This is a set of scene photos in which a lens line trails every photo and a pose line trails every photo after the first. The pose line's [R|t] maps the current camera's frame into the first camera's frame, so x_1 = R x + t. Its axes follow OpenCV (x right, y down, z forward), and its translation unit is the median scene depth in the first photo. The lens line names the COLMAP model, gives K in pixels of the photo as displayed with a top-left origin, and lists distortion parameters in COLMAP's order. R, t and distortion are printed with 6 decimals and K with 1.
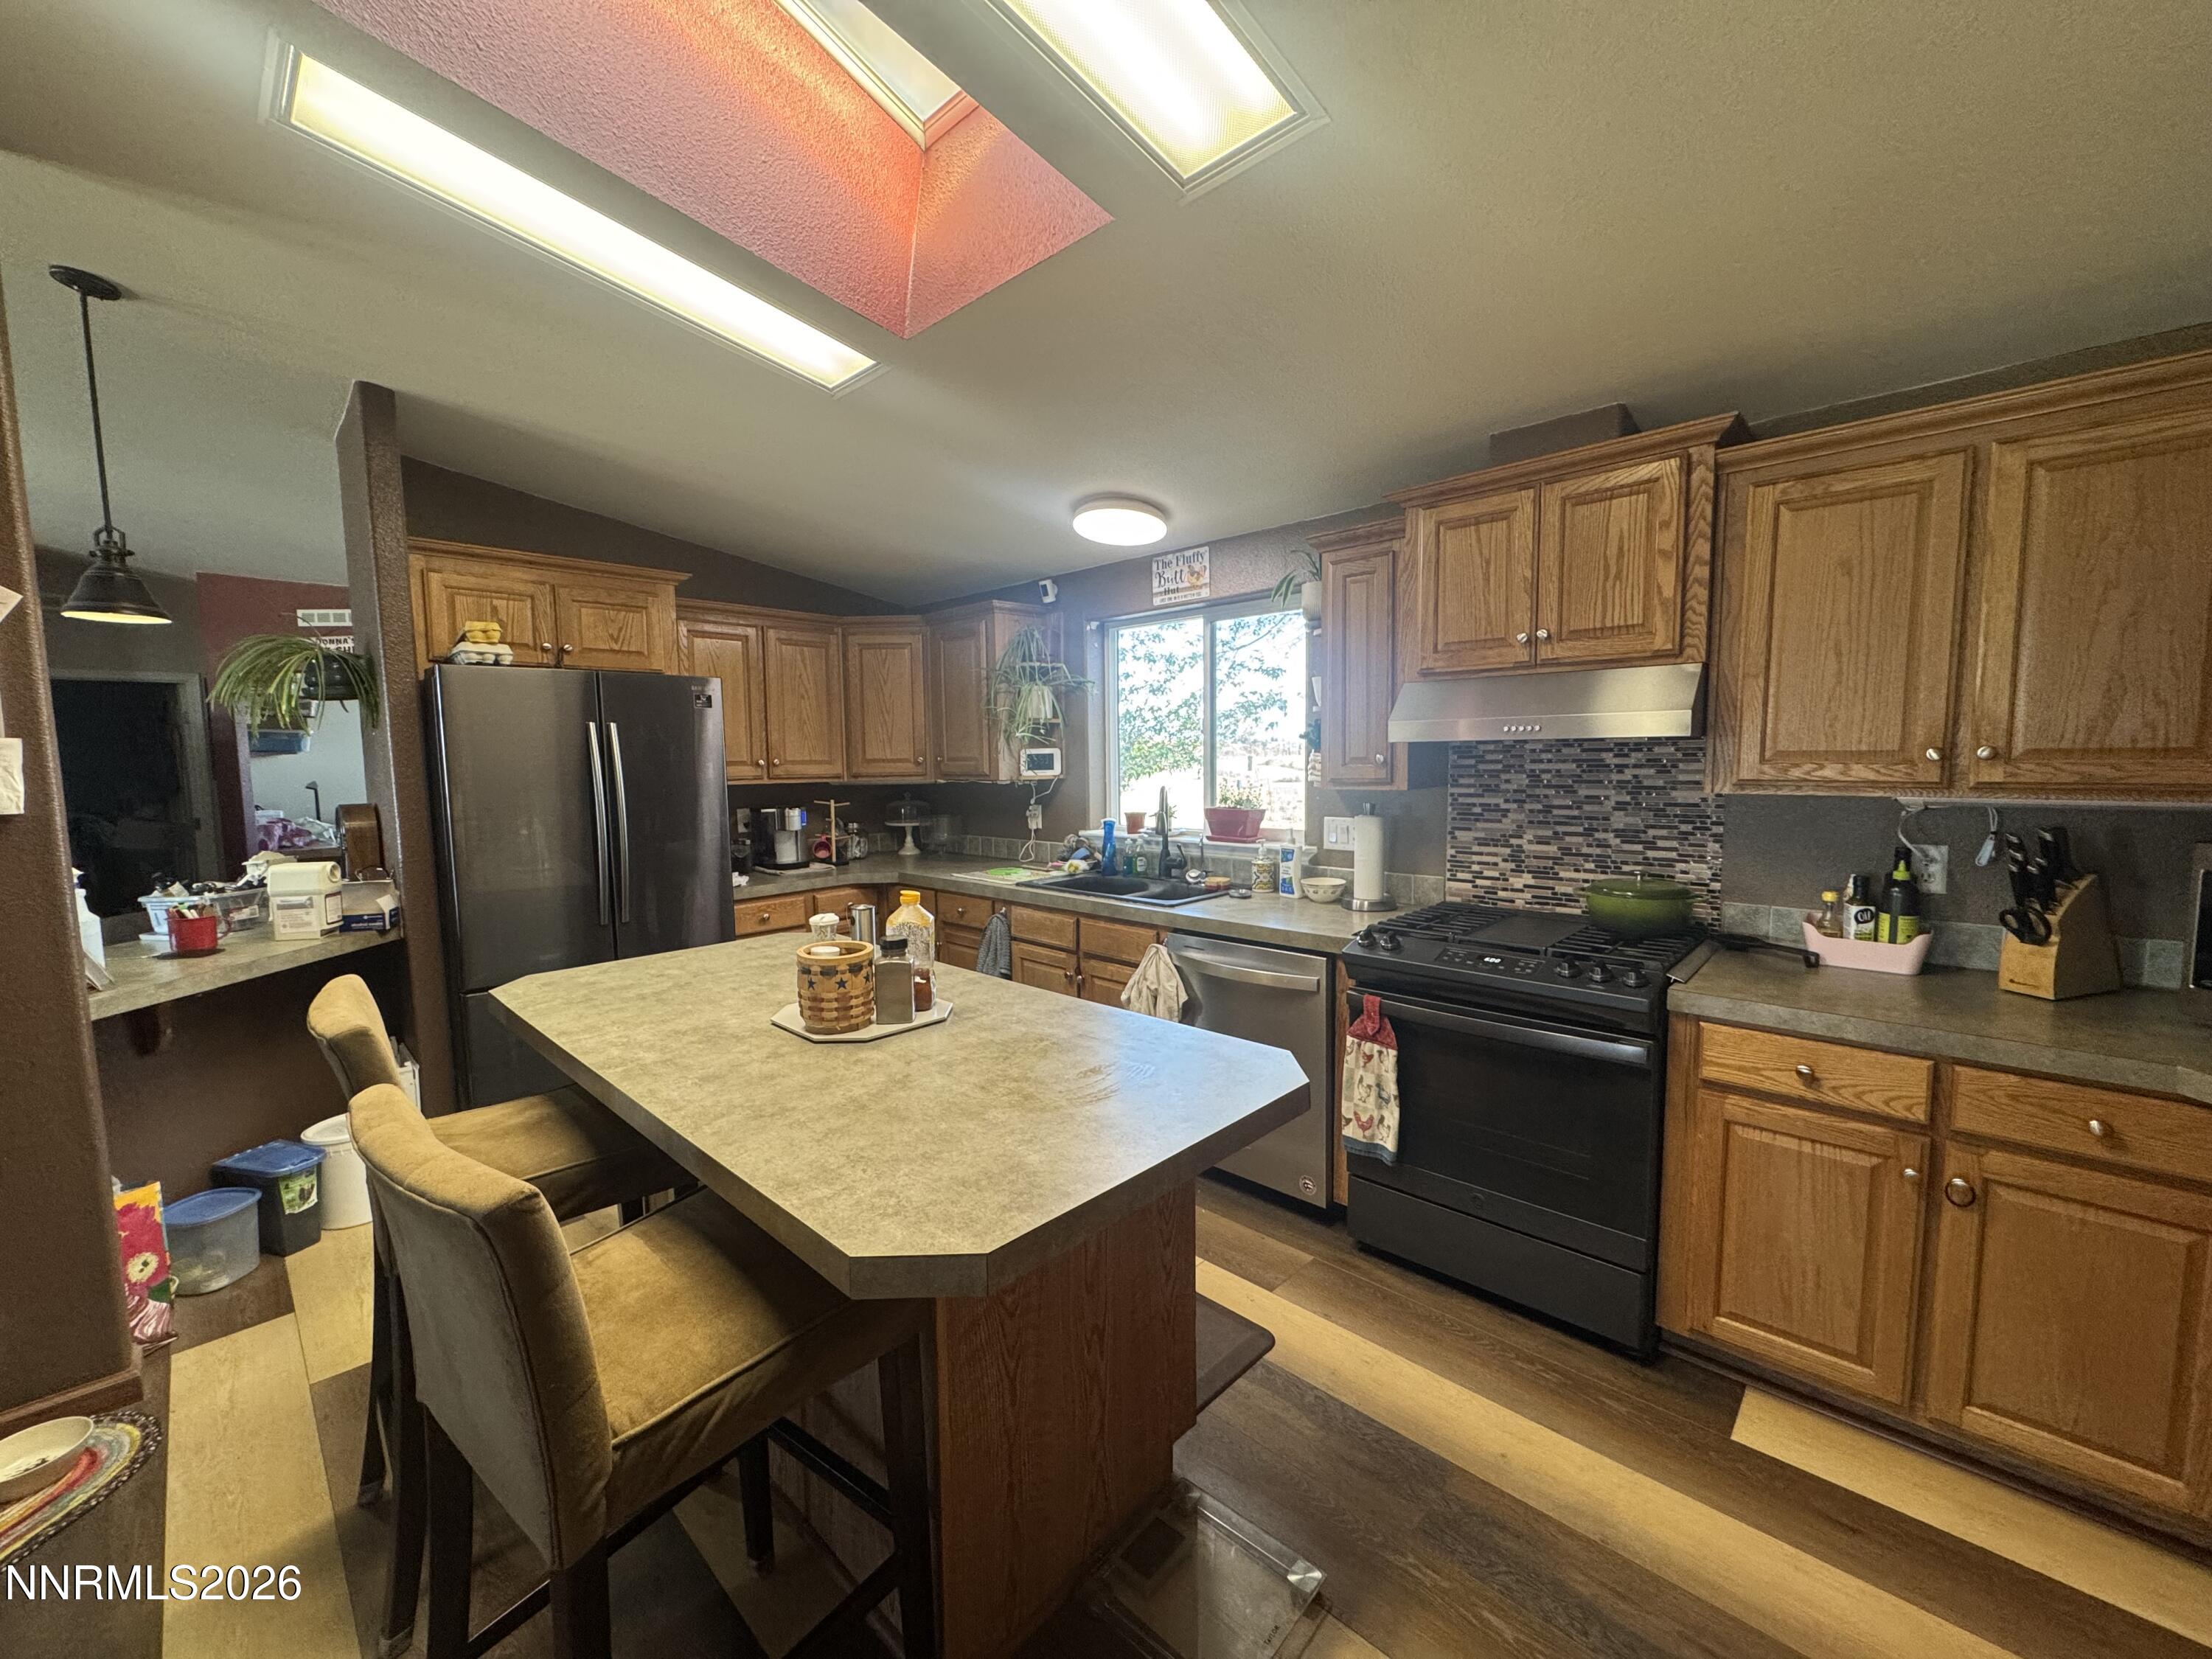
lens RADIAL K [[876.9, 0, 1103.4], [0, 876.9, 829.2], [0, 0, 1]] dist [-0.002845, -0.000195]
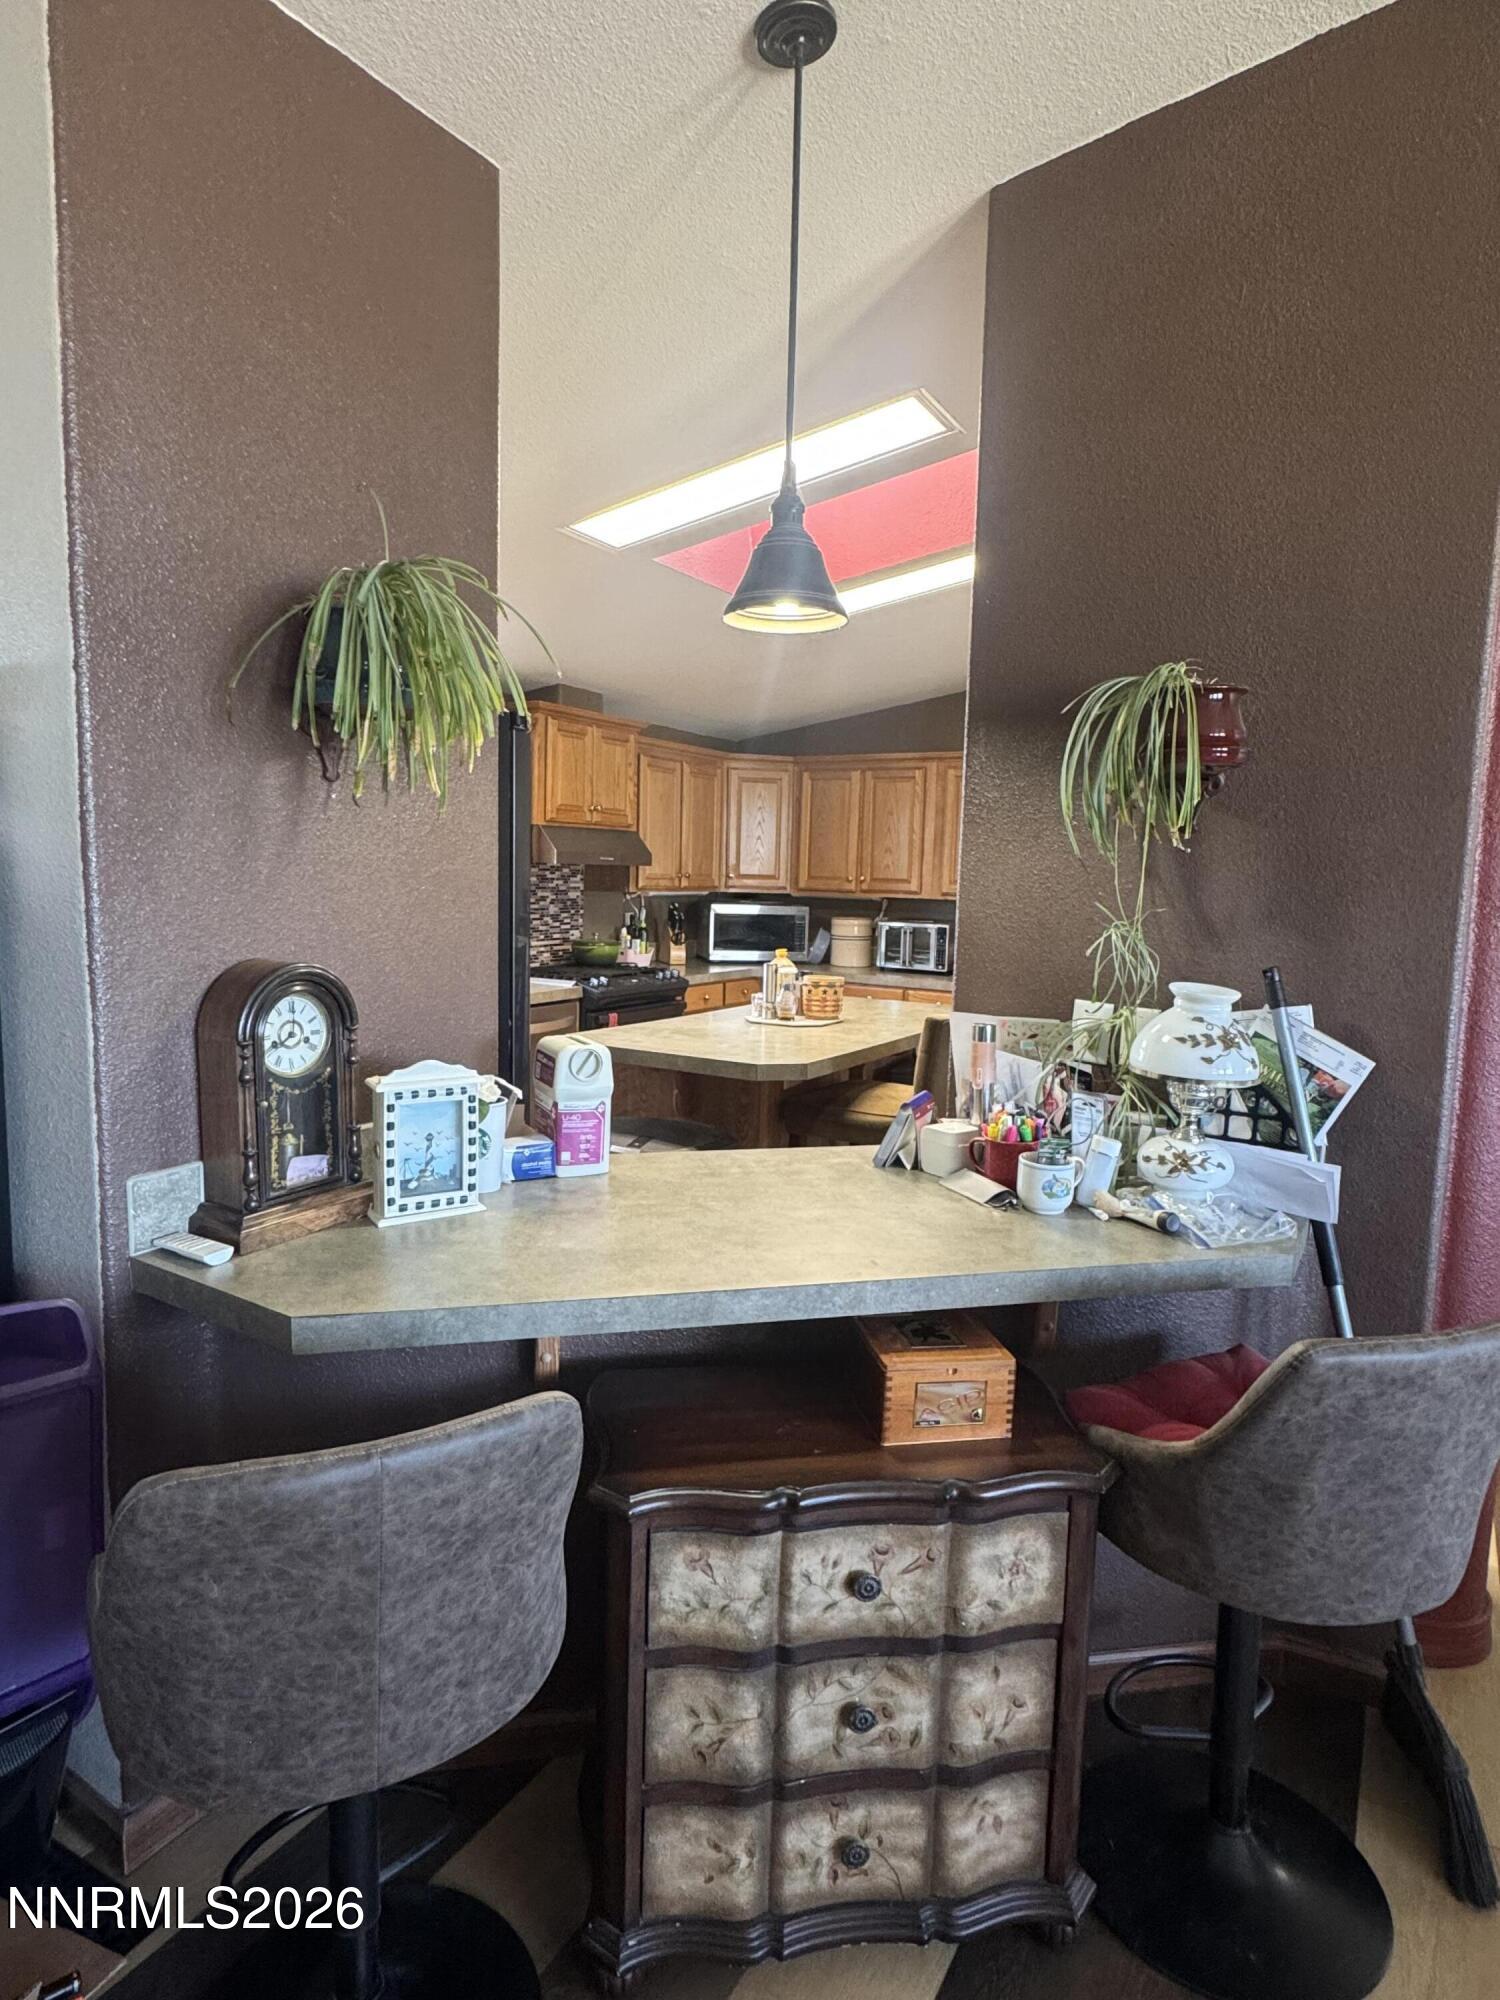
lens RADIAL K [[1091.6, 0, 751.0], [0, 1091.6, 995.3], [0, 0, 1]] dist [-0.005666, 0.002226]
pose [[-0.224005, -0.102462, 0.969187, -1.612385], [0.062745, 0.990879, 0.119257, -0.074371], [-0.972566, 0.087526, -0.215532, 1.065616]]
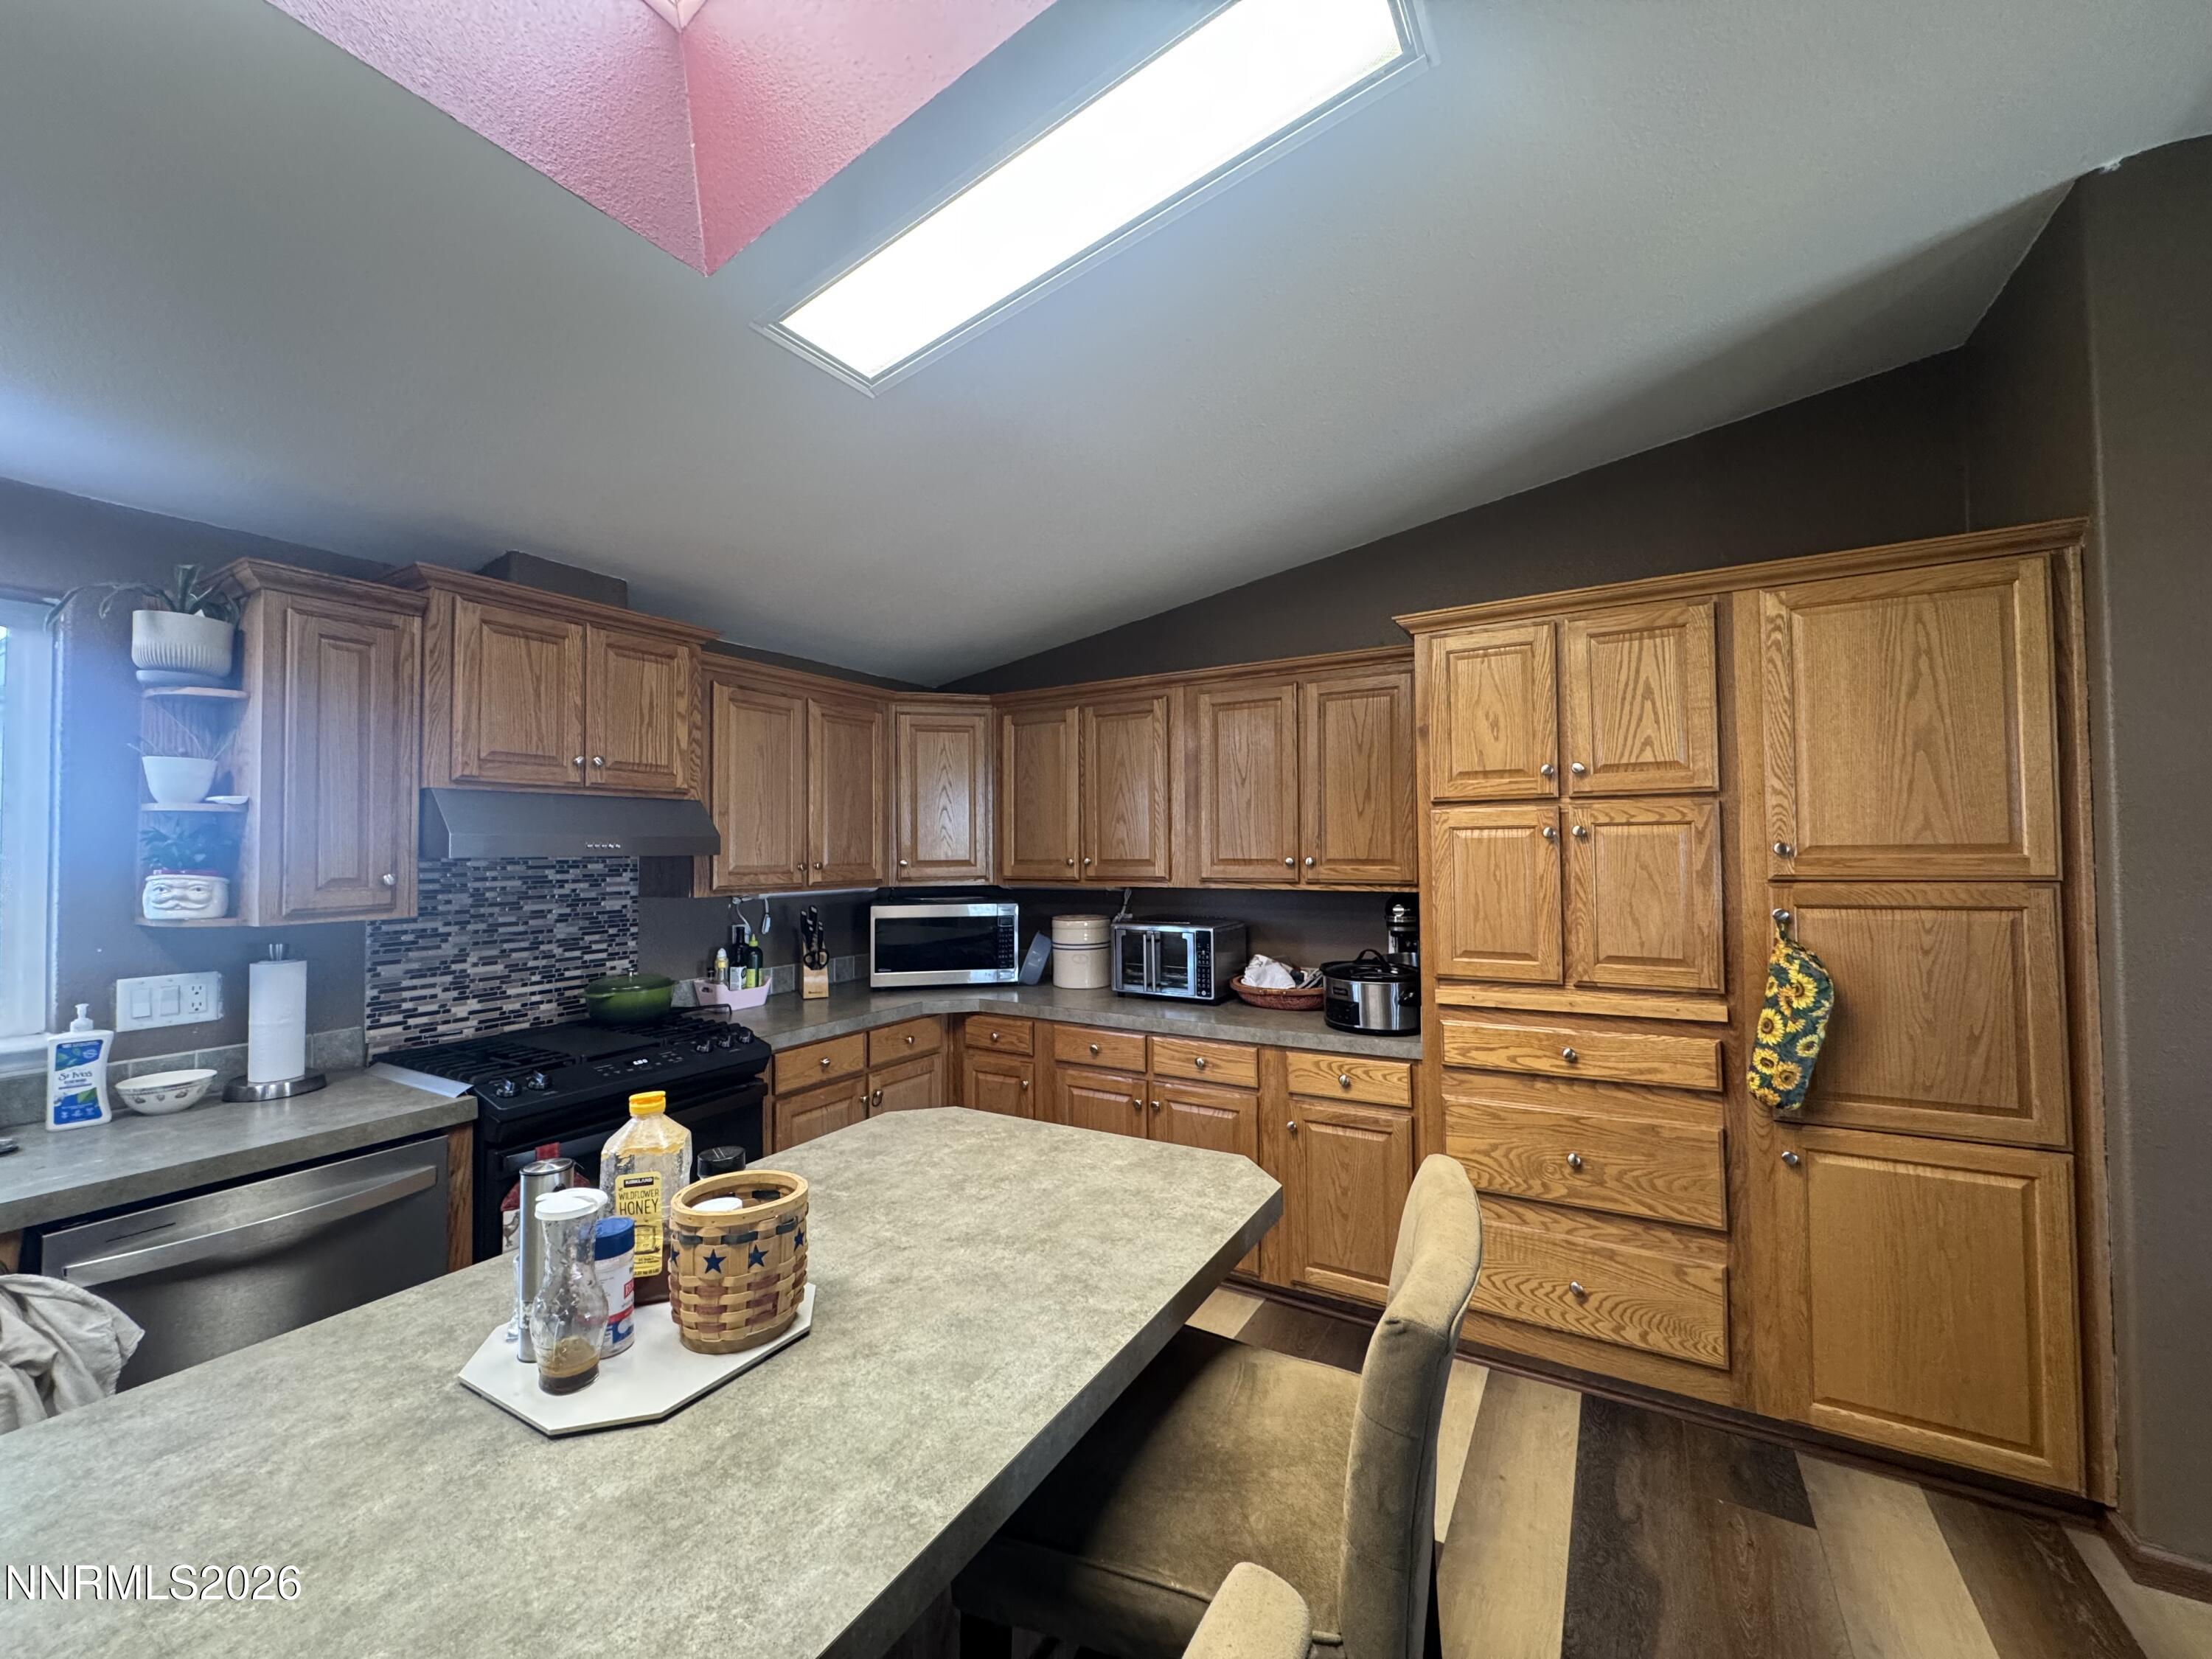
lens RADIAL K [[876.9, 0, 1105.2], [0, 876.9, 828.9], [0, 0, 1]] dist [-0.002845, -0.000195]
pose [[-0.227708, 0.041372, 0.972850, -0.614831], [0.099560, 0.994850, -0.019004, -0.047118], [-0.968626, 0.092530, -0.230655, 0.564950]]
